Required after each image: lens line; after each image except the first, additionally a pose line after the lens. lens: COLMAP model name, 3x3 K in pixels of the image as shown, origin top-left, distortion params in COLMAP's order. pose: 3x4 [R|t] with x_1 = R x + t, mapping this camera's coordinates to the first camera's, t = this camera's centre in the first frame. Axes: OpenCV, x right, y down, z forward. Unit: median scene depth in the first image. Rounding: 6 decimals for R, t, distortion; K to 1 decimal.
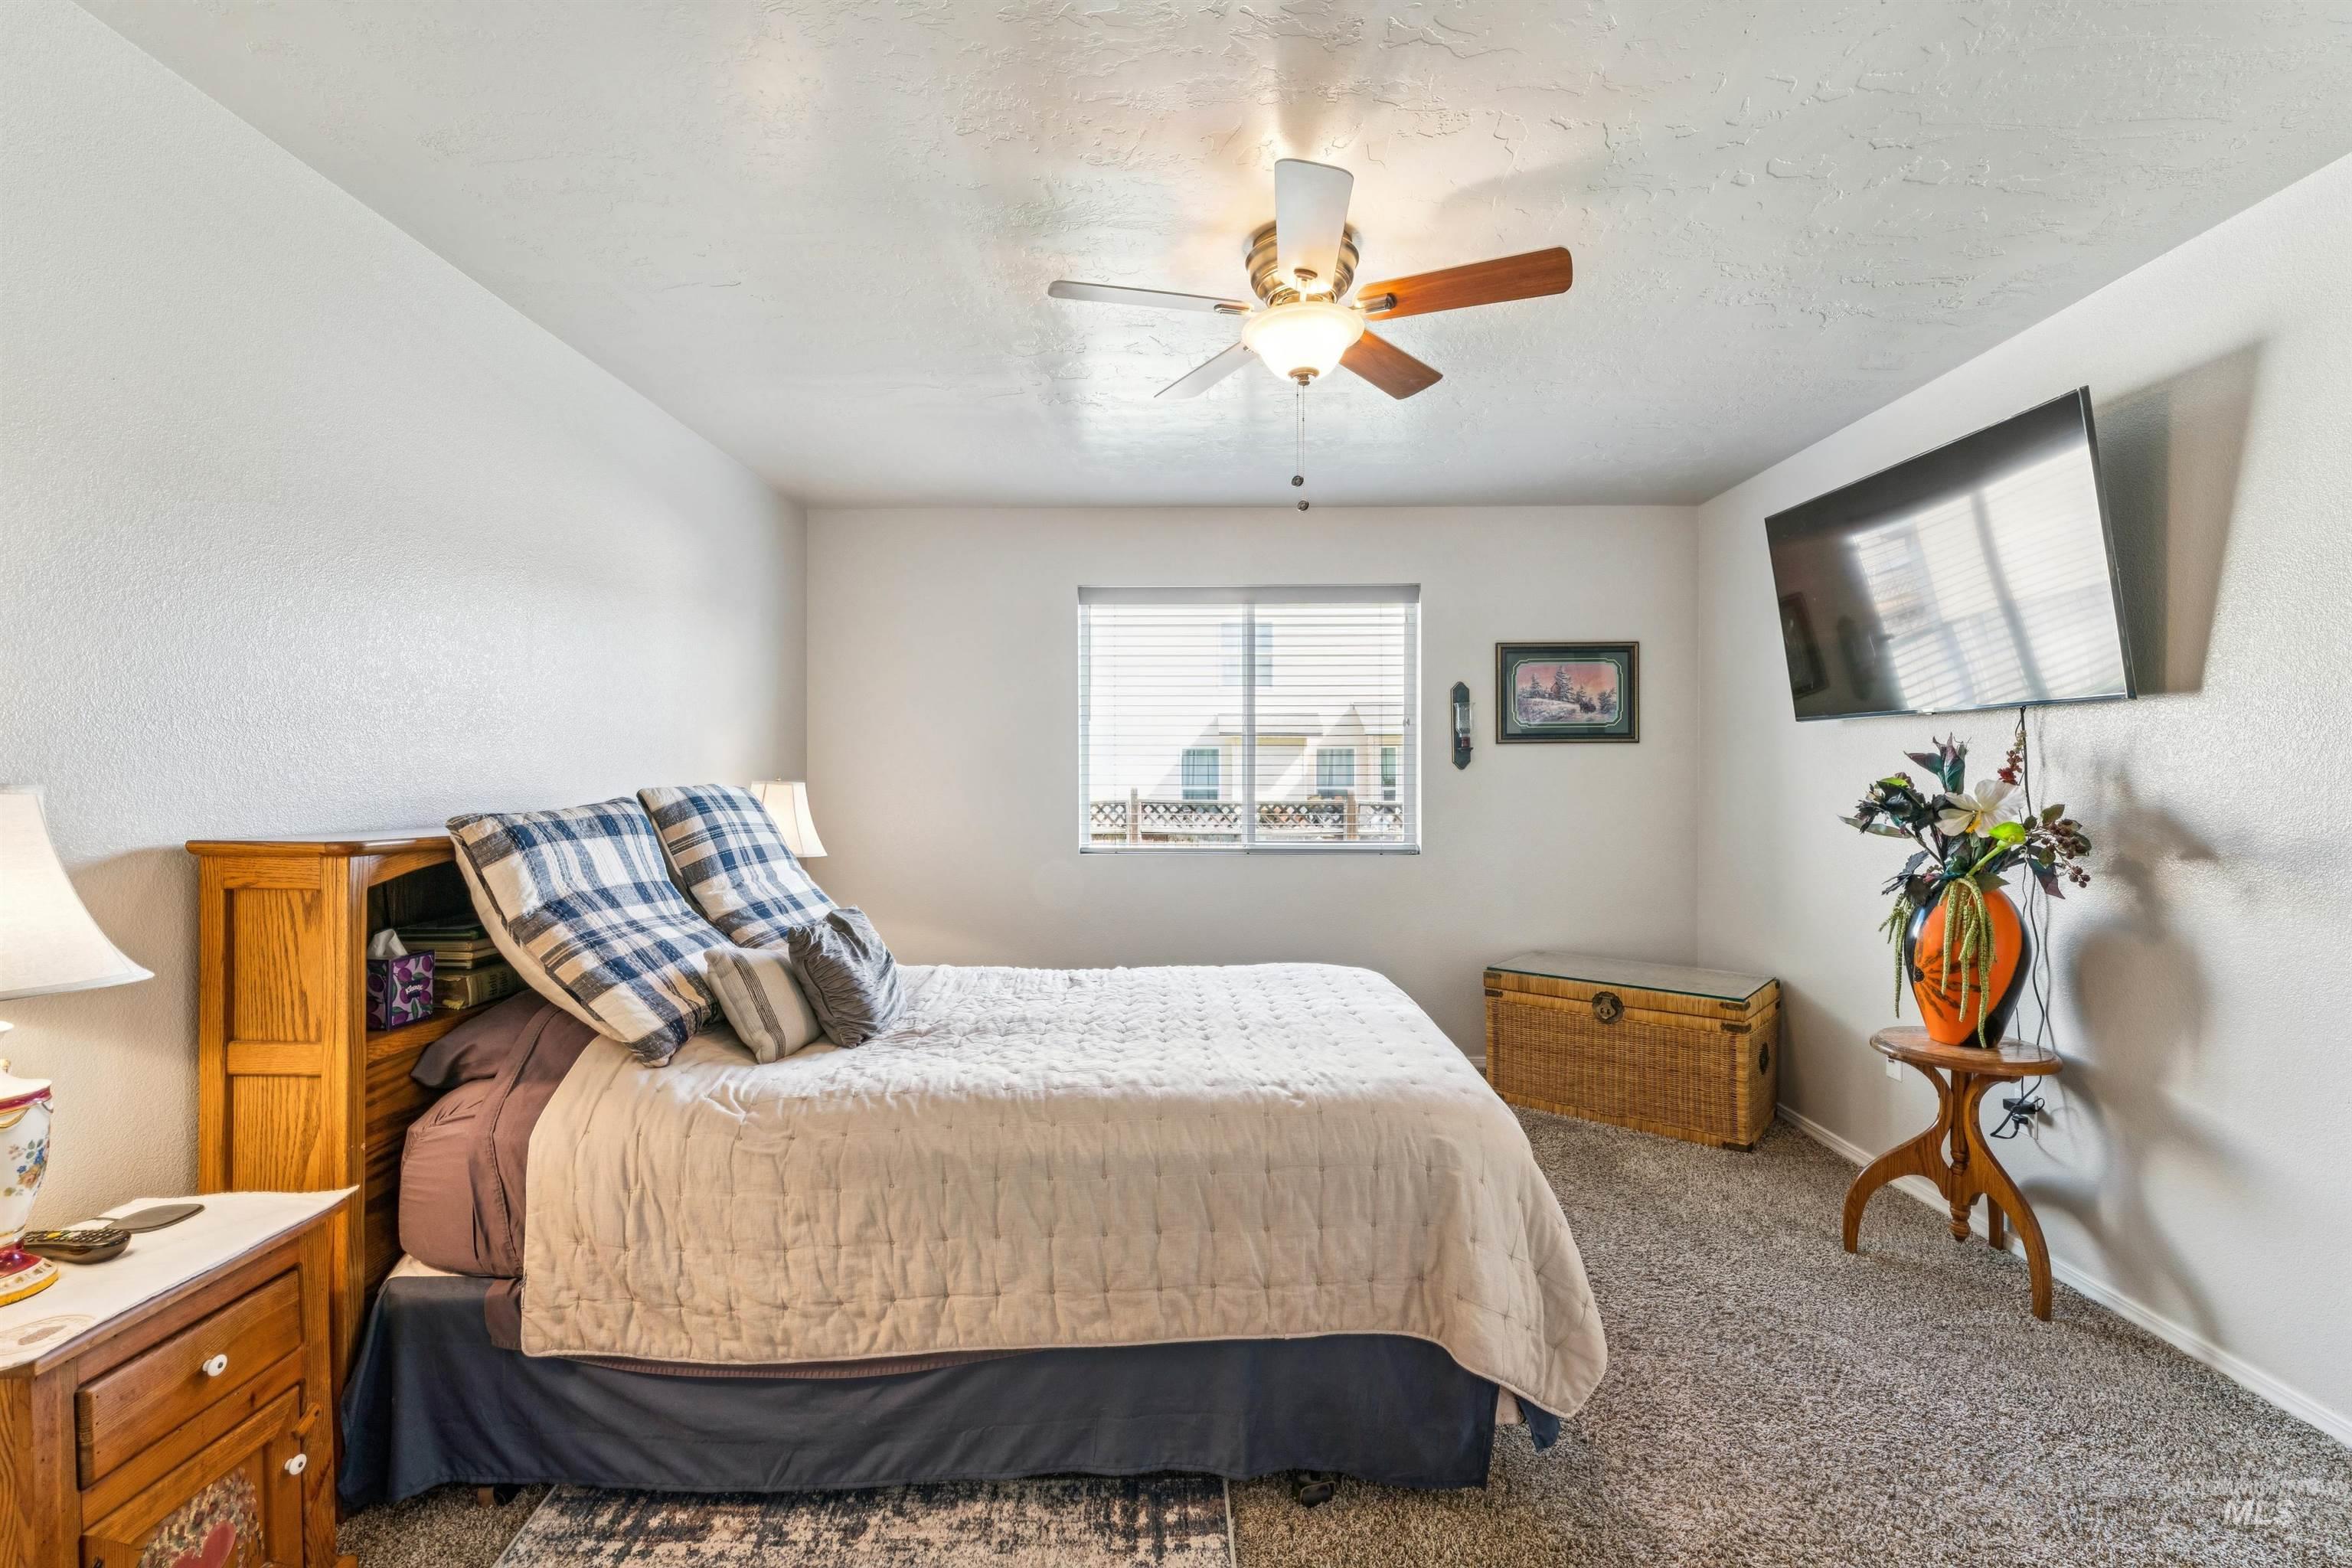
lens RADIAL K [[1043.8, 0, 1192.0], [0, 1043.8, 782.8], [0, 0, 1]] dist [-0.005066, 0.000344]
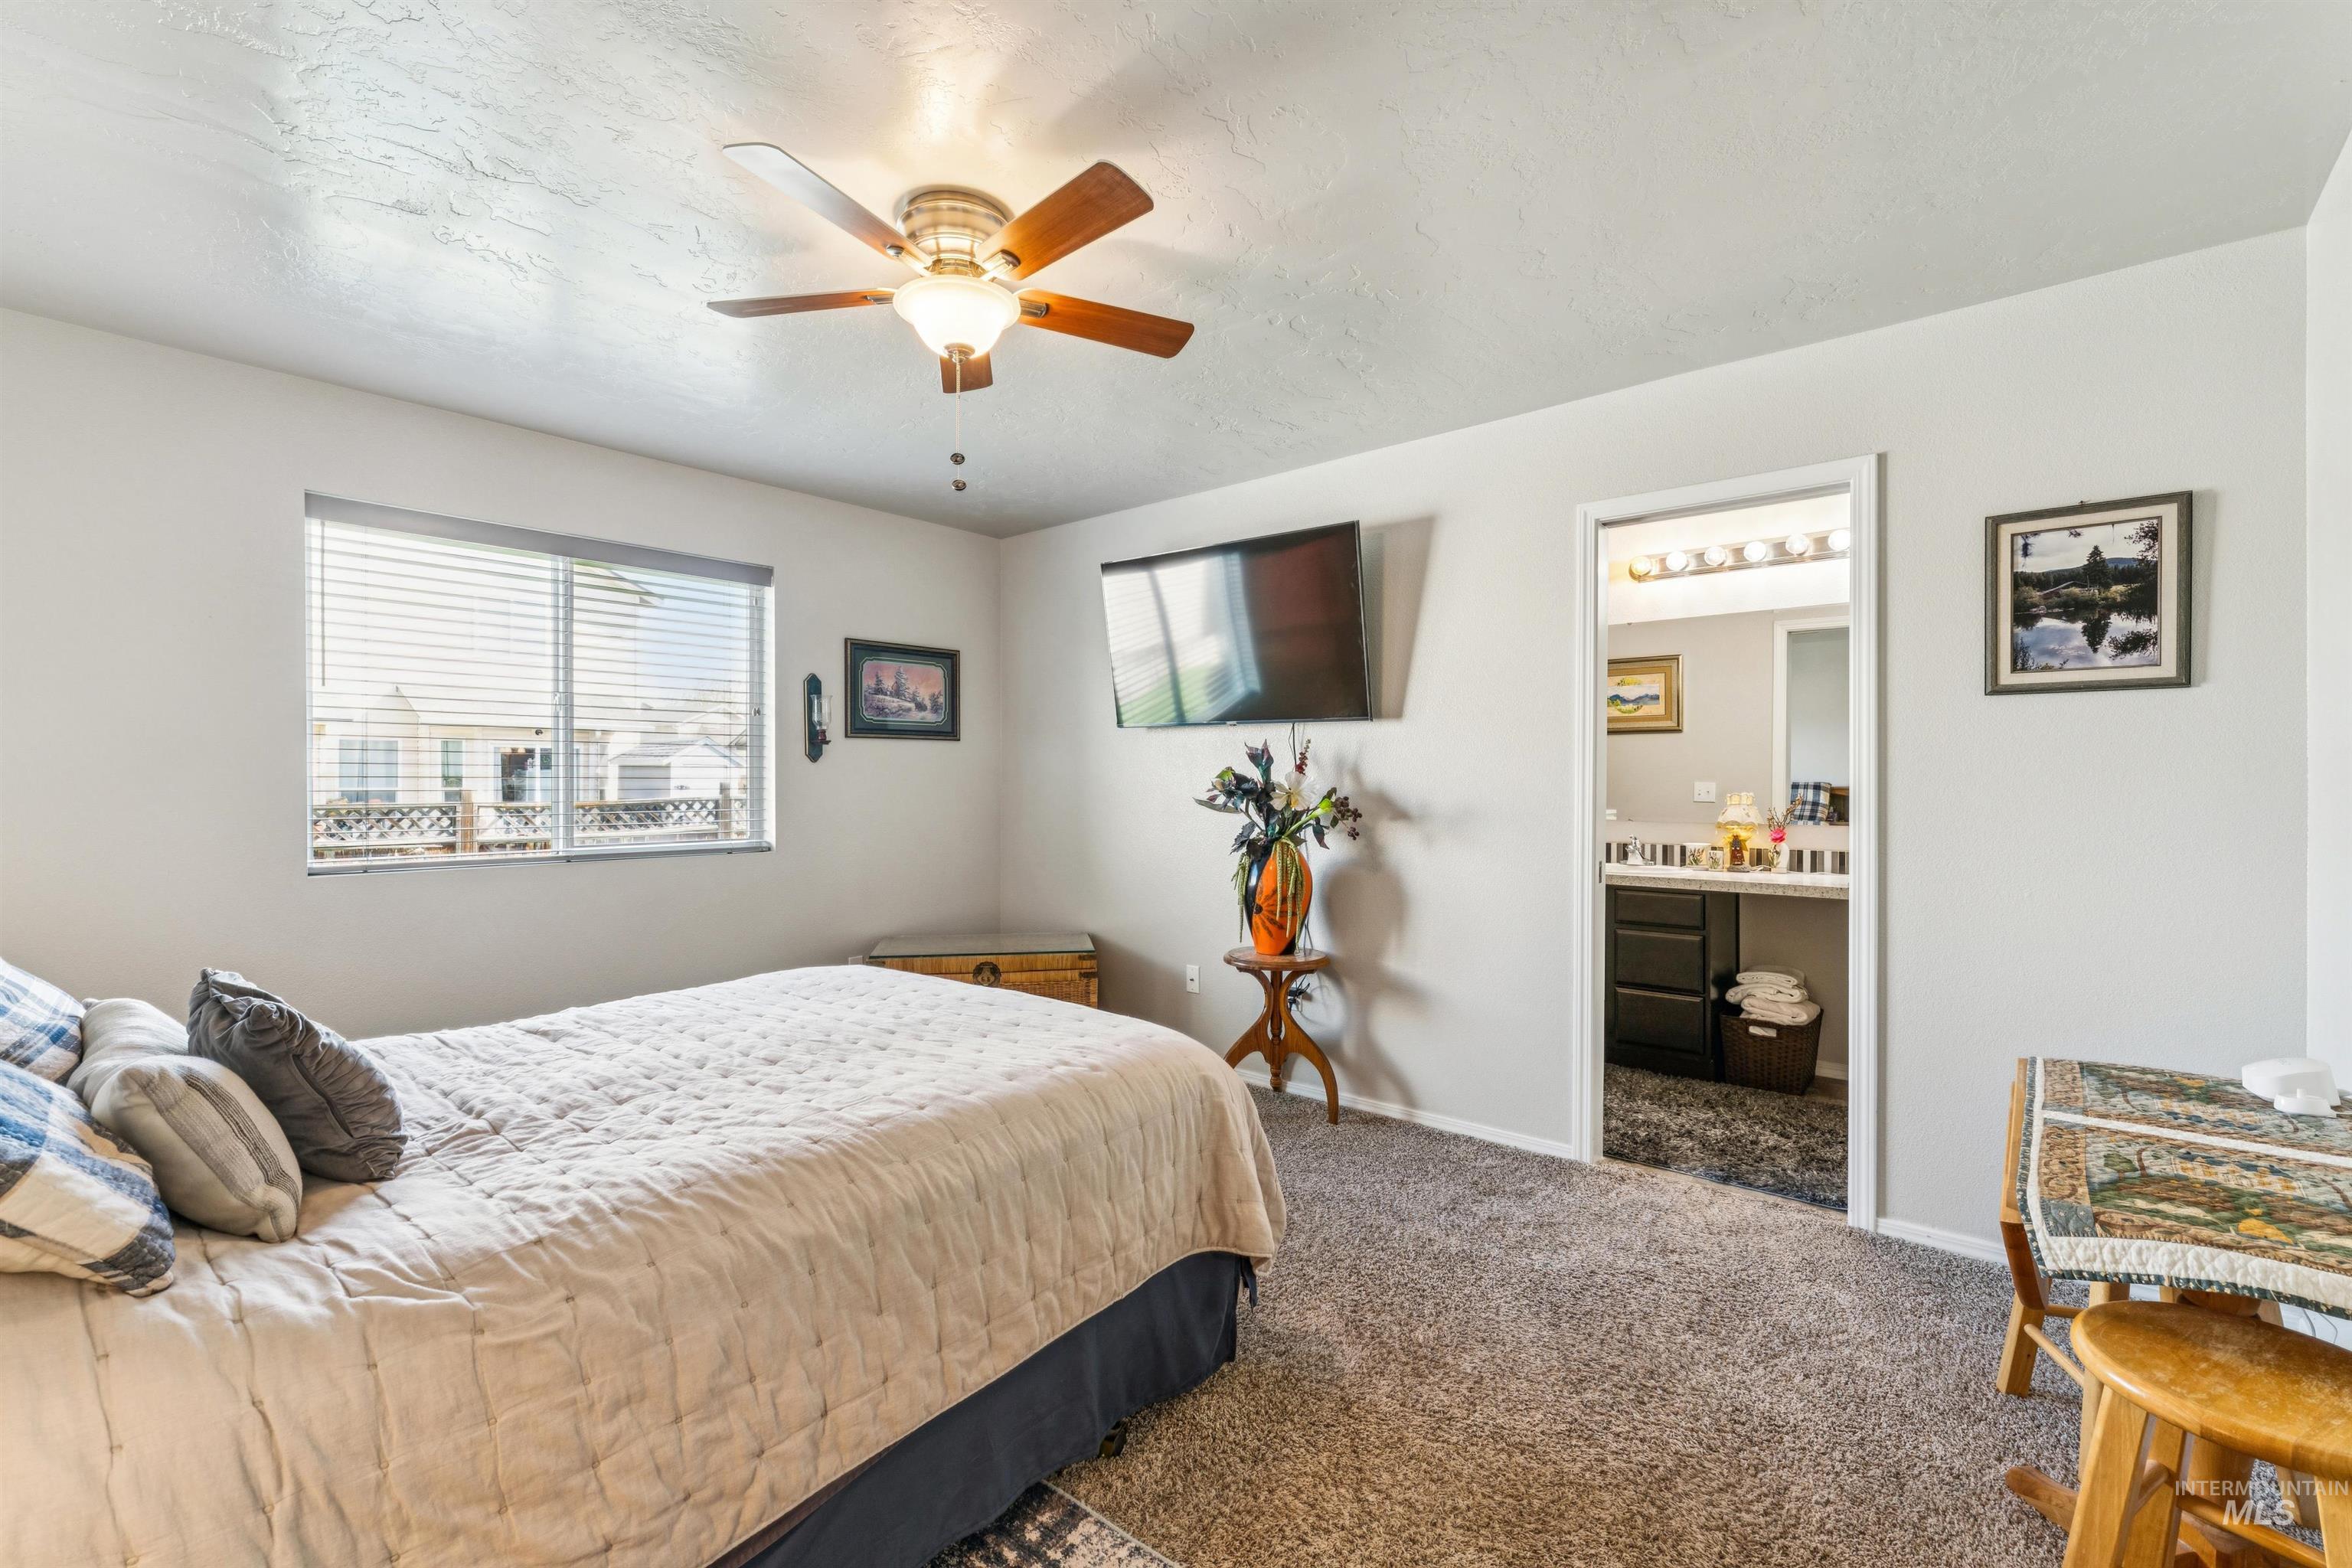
lens RADIAL K [[1005.7, 0, 1198.8], [0, 1005.7, 781.4], [0, 0, 1]] dist [-0.006533, 0.001728]
pose [[0.637204, -0.000965, 0.770695, -0.417757], [0.002837, 0.999995, -0.001093, 0.012258], [-0.770690, 0.002883, 0.637204, 0.198336]]
